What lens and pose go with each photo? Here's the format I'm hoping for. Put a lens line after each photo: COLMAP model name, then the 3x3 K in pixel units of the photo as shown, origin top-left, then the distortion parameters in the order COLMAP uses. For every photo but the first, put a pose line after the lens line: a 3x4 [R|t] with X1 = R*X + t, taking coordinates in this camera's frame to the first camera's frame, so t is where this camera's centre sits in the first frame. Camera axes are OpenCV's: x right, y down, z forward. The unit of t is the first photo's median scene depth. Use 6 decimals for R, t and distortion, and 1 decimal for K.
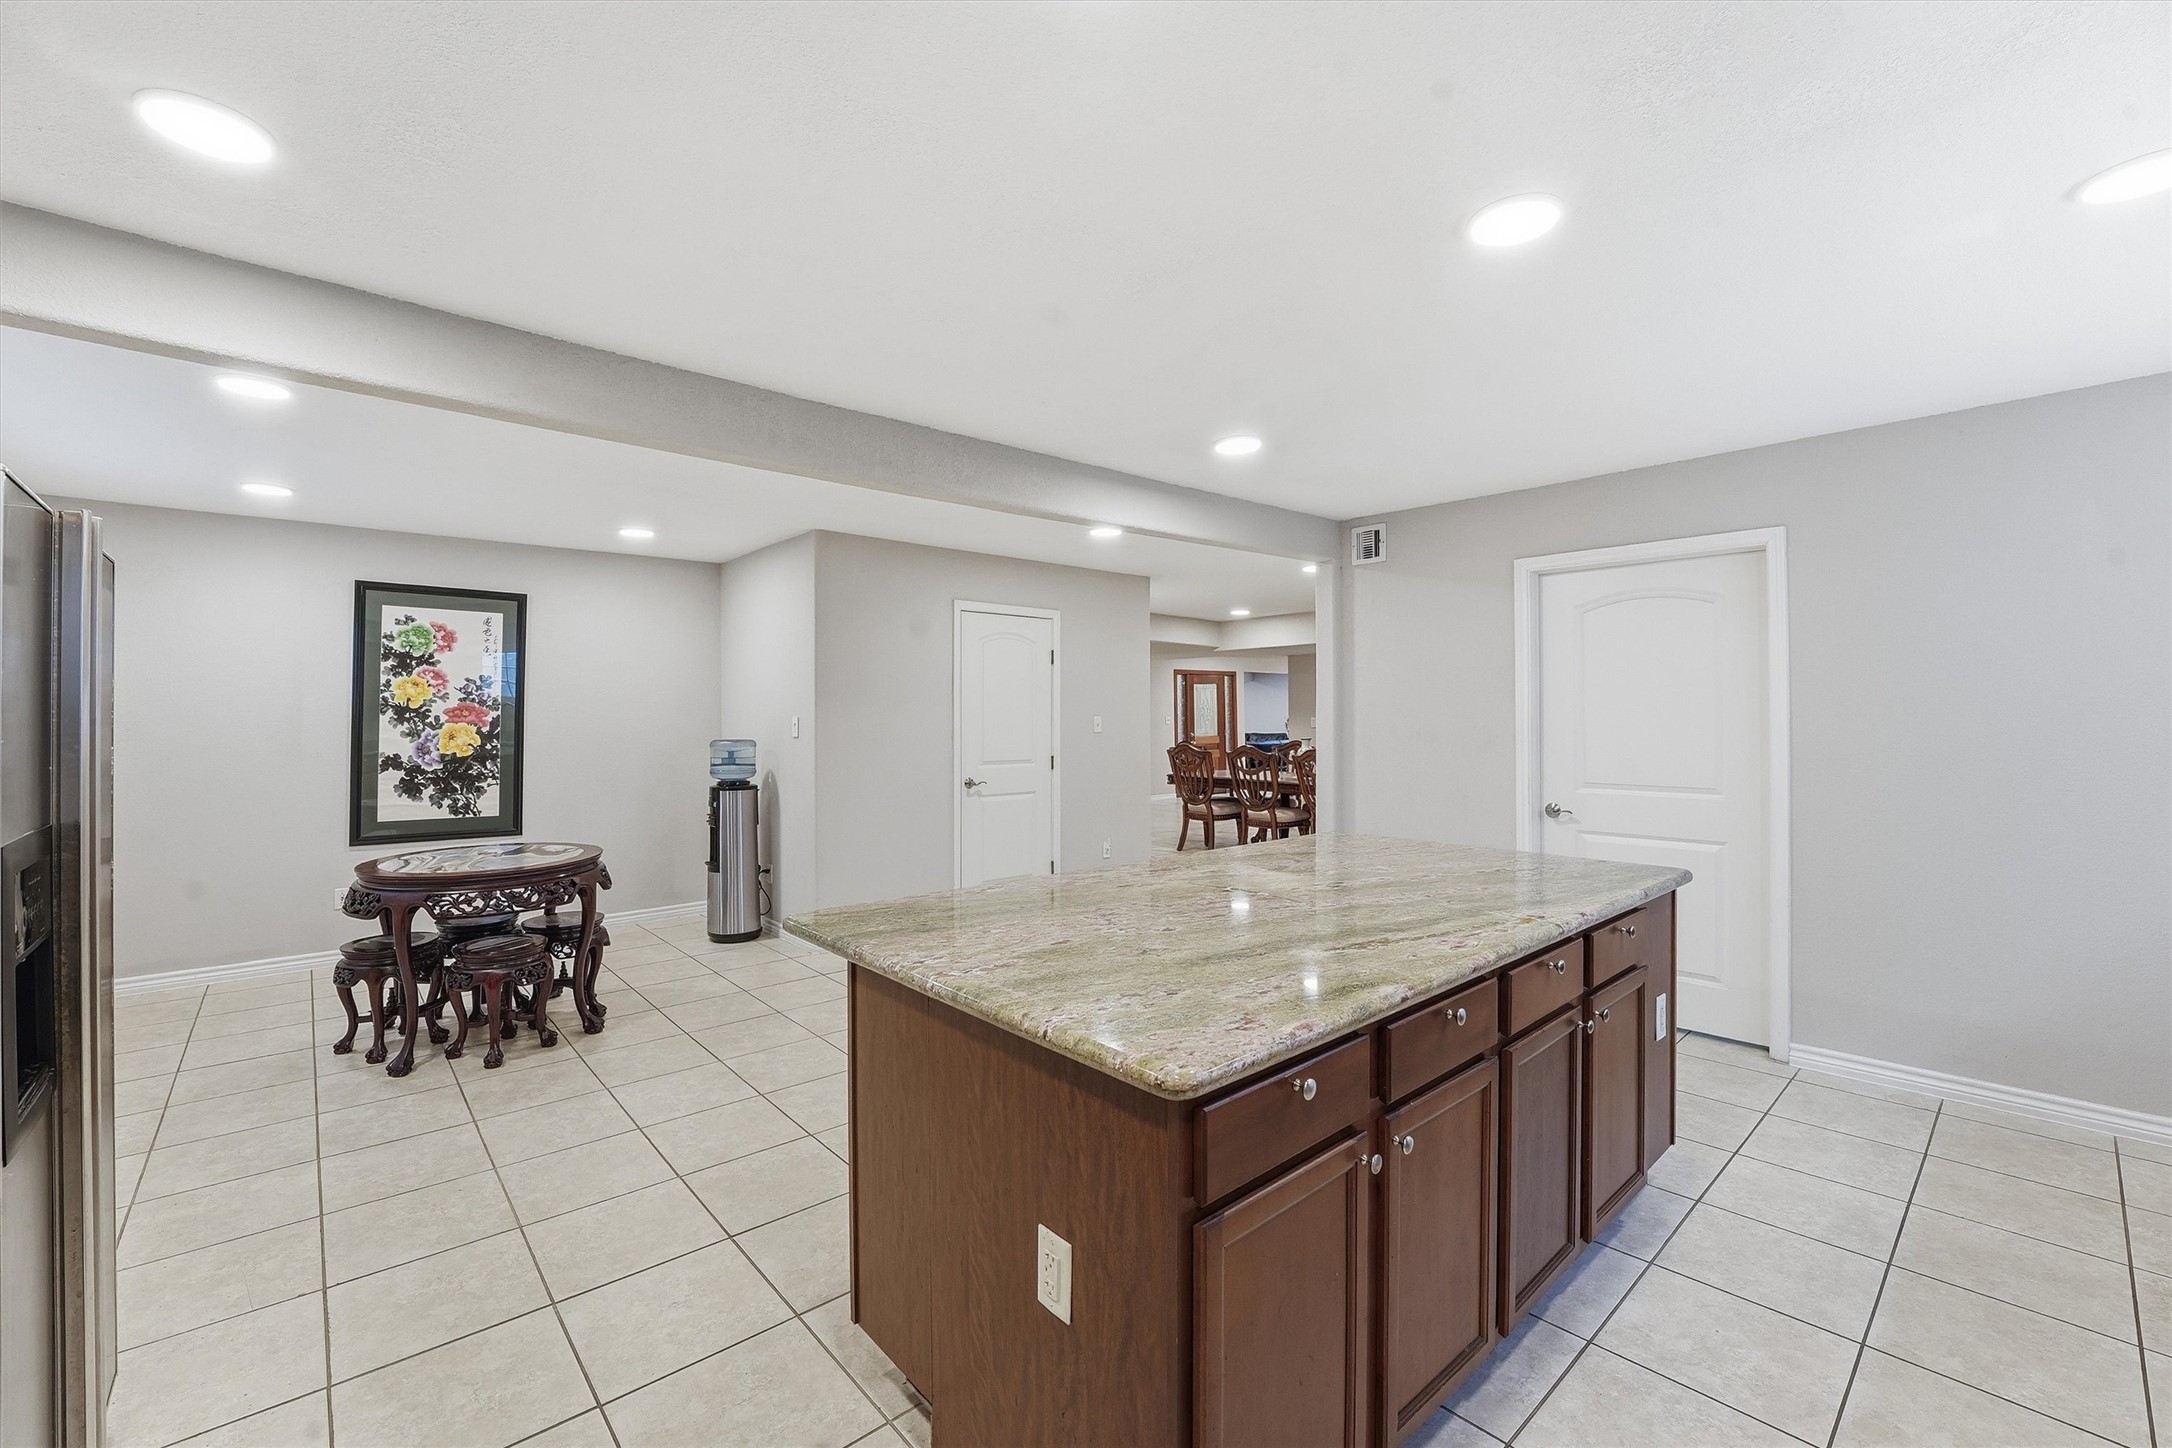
lens RADIAL K [[884.7, 0, 1082.6], [0, 884.7, 720.6], [0, 0, 1]] dist [-0.022717, 0.001130]
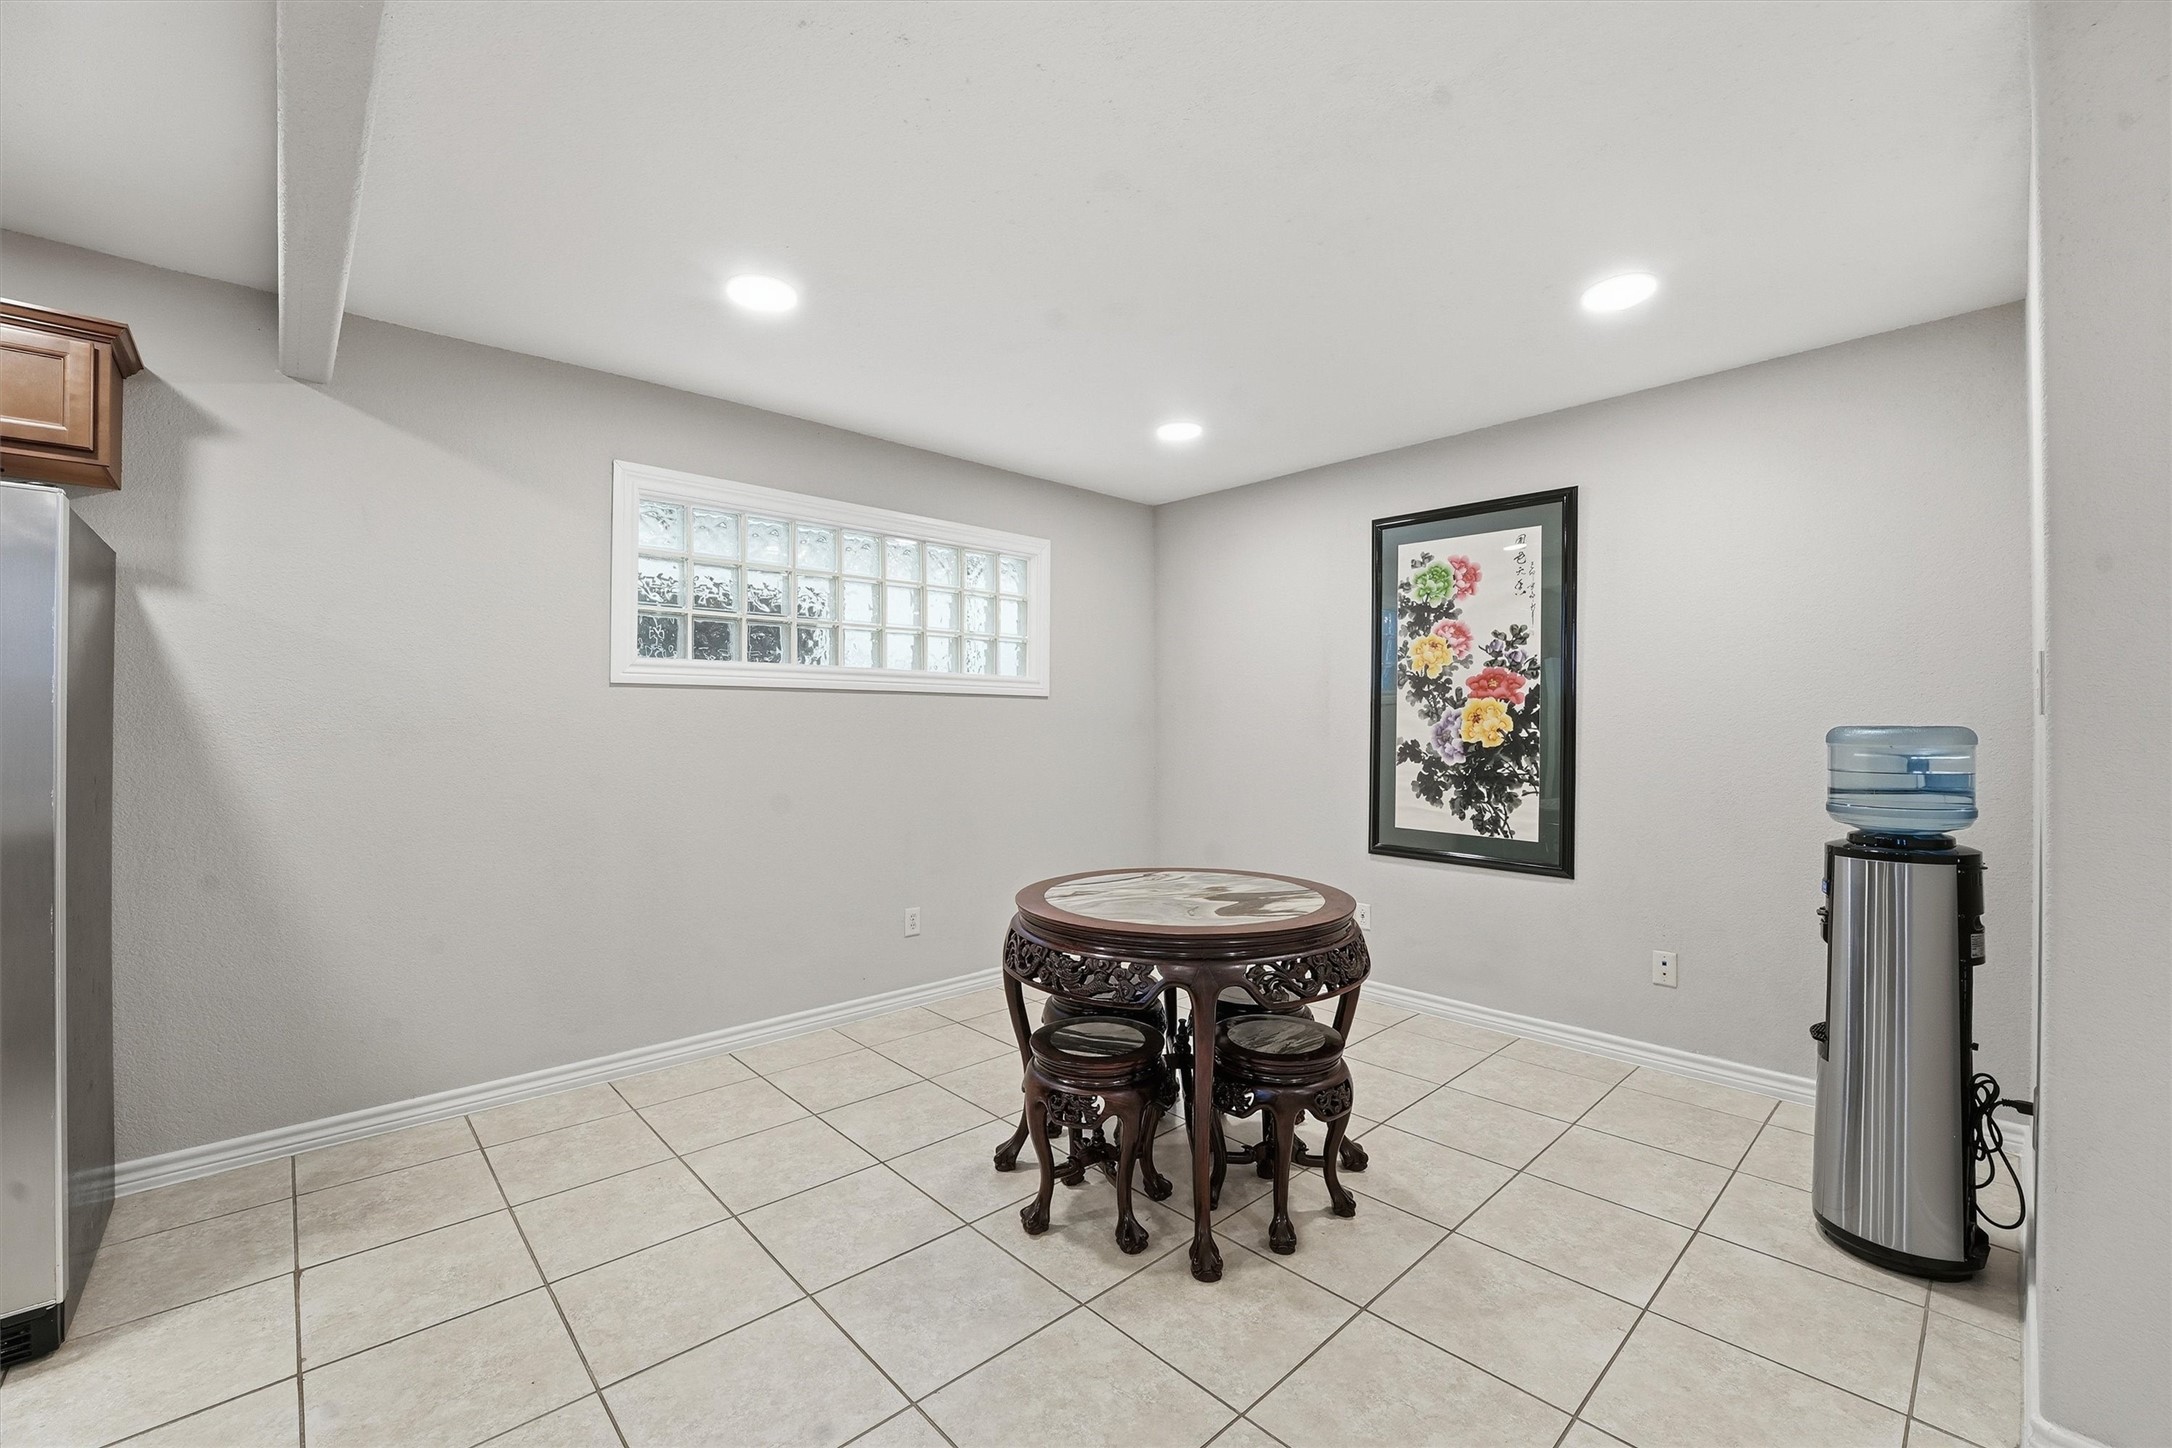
lens RADIAL K [[884.7, 0, 1098.1], [0, 884.7, 724.3], [0, 0, 1]] dist [-0.022717, 0.001130]
pose [[0.020862, 0.003609, -0.999776, -0.032091], [-0.004555, 0.999983, 0.003514, 0.022582], [0.999772, 0.004481, 0.020878, 0.694305]]
